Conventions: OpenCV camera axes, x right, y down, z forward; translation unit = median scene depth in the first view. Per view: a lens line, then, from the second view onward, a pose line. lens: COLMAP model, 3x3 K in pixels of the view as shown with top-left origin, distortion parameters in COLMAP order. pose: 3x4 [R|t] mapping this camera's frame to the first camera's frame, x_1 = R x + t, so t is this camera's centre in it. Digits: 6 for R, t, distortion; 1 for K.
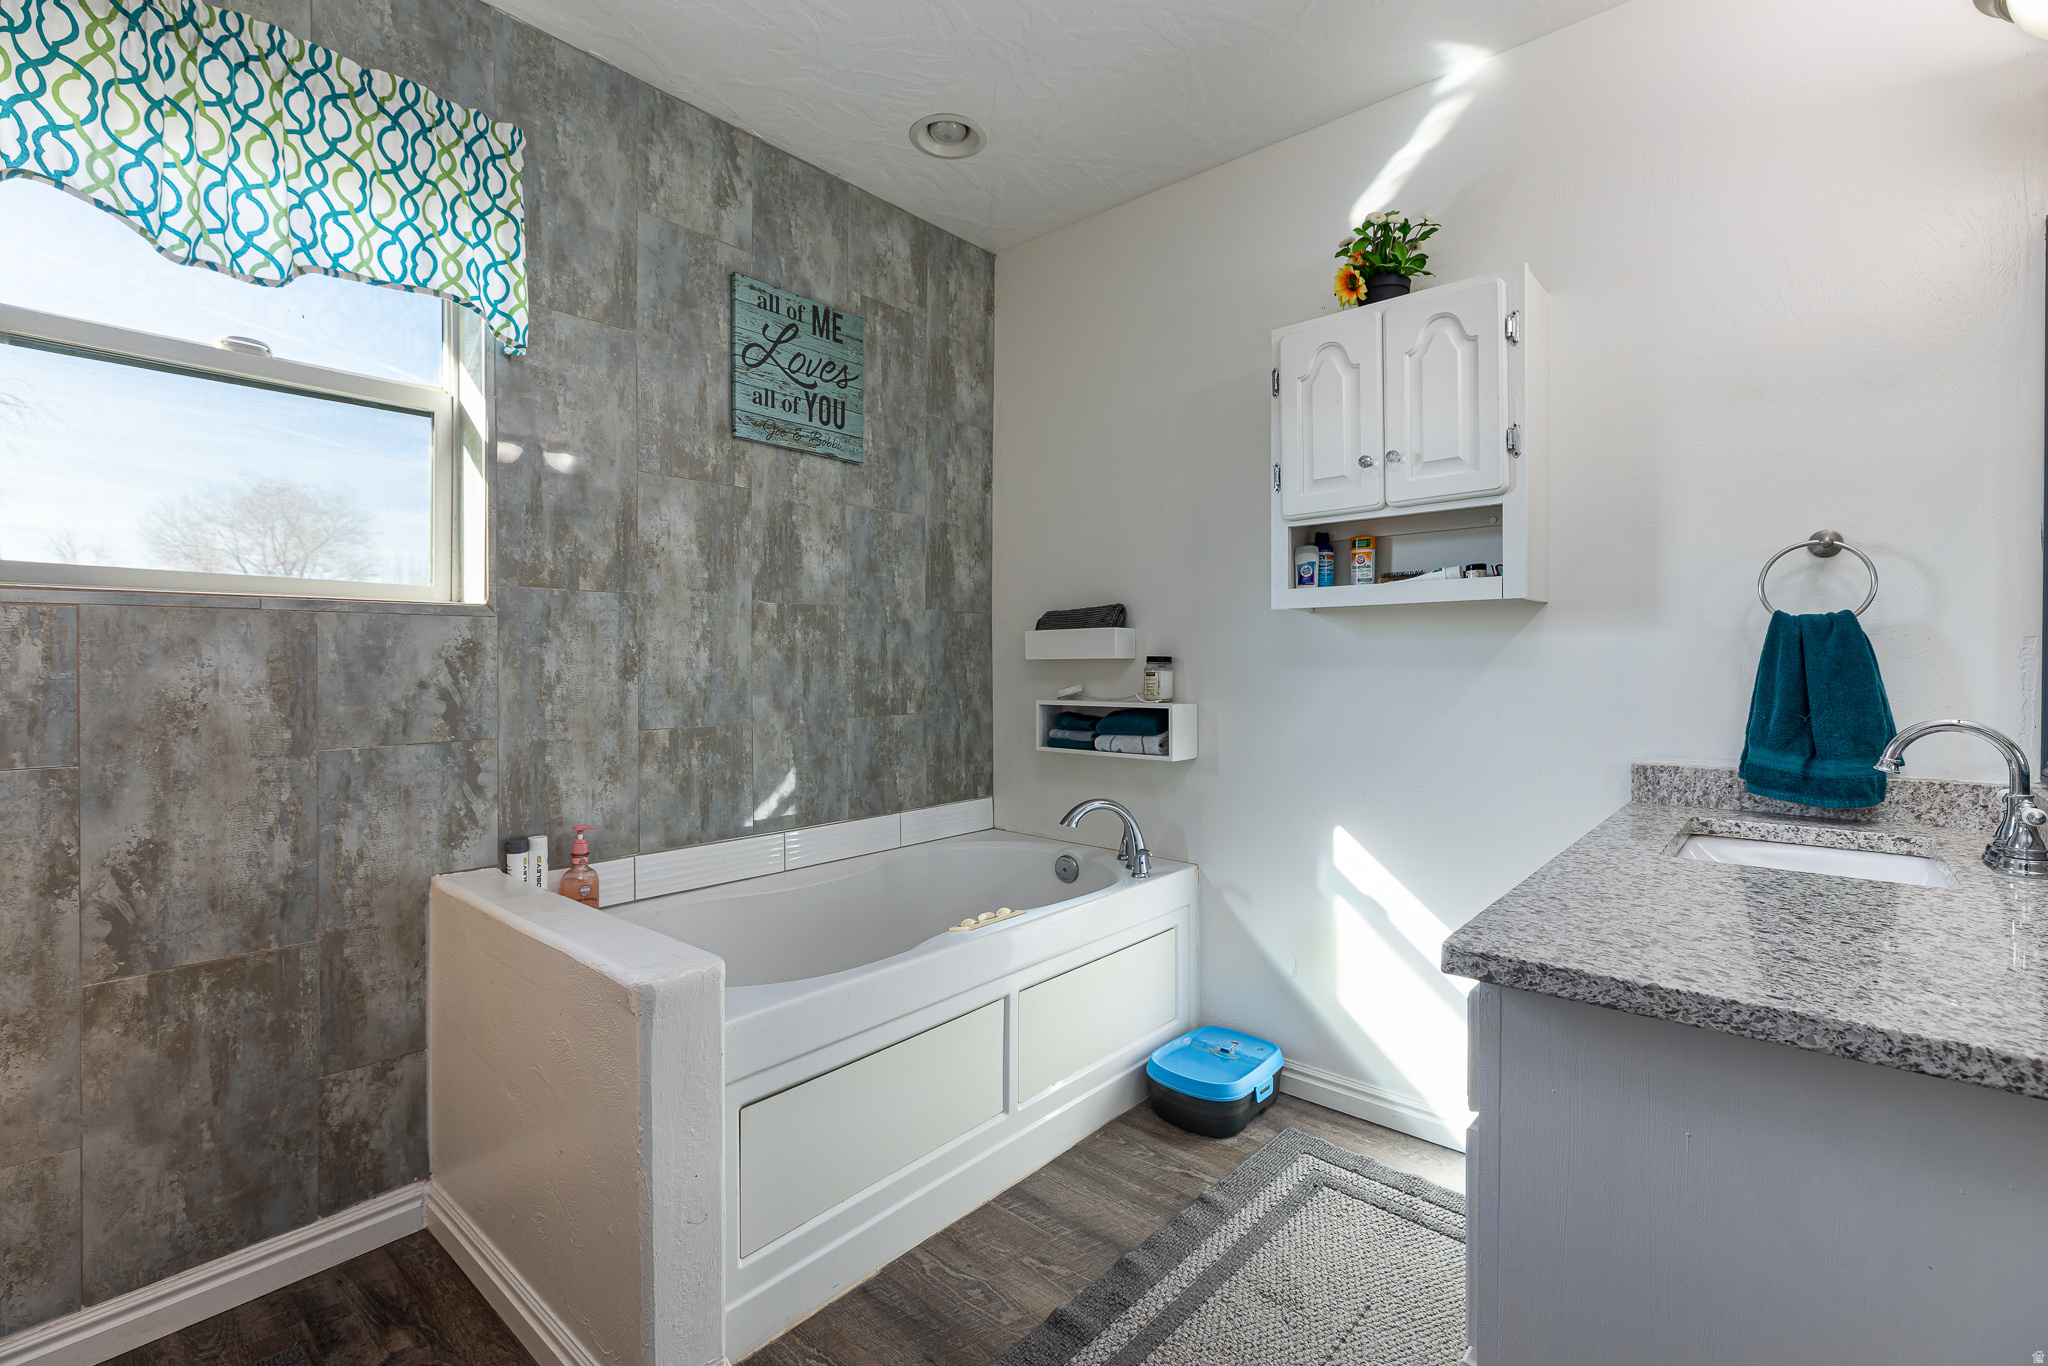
lens RADIAL K [[923.7, 0, 1027.4], [0, 923.7, 671.3], [0, 0, 1]] dist [0.004833, -0.001883]
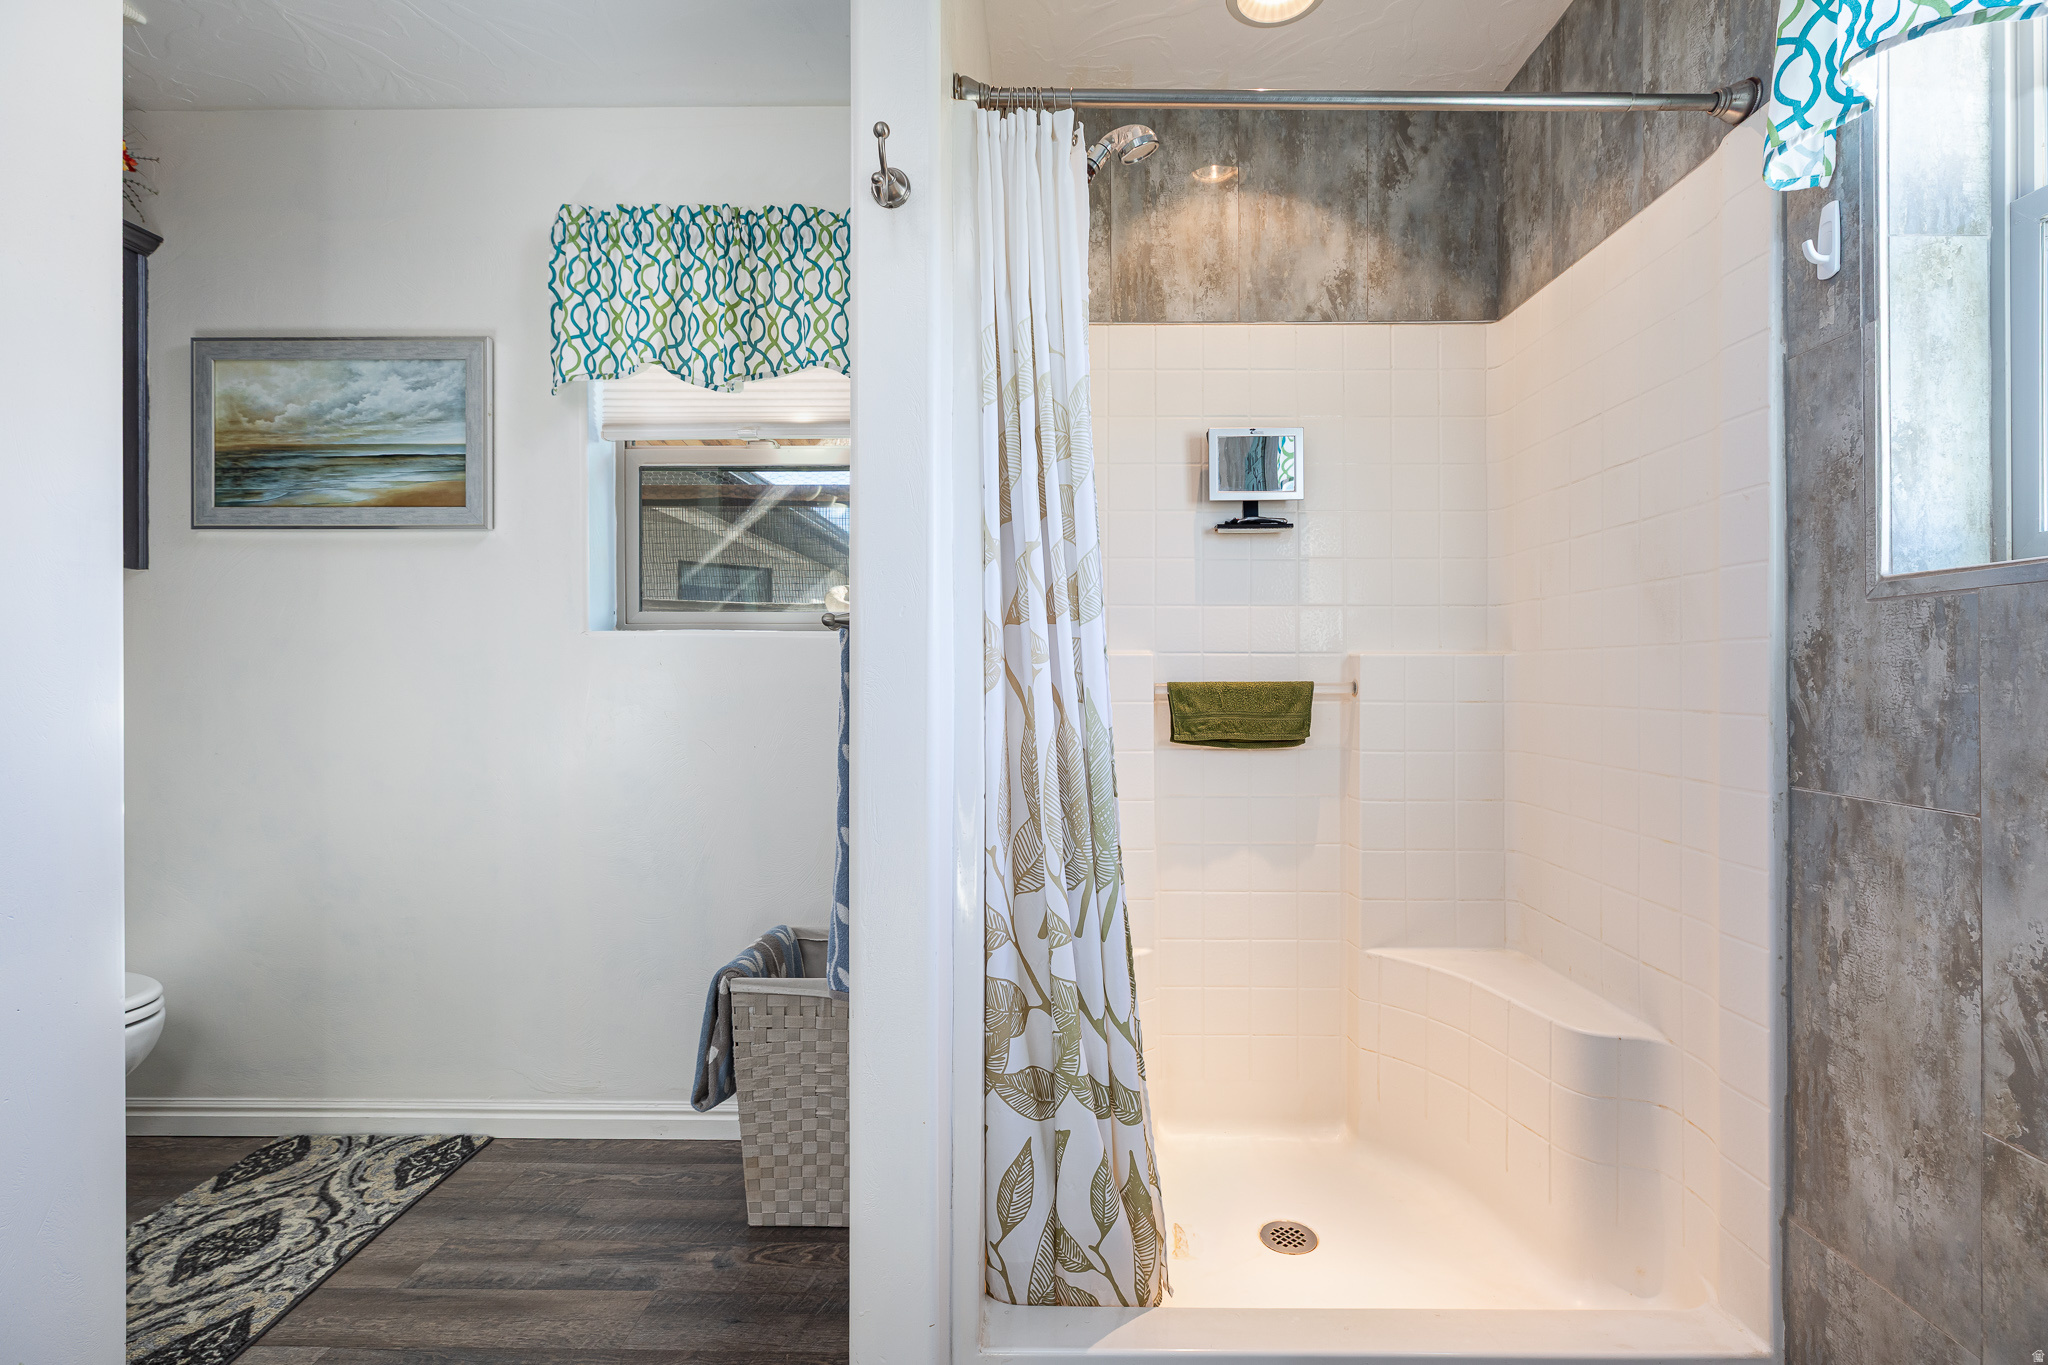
lens RADIAL K [[923.7, 0, 1024.0], [0, 923.7, 670.3], [0, 0, 1]] dist [0.004833, -0.001883]
pose [[-0.777061, -0.002287, -0.629421, -0.013072], [-0.006503, 0.999969, 0.004395, -0.008071], [0.629392, 0.007509, -0.777052, 1.085637]]
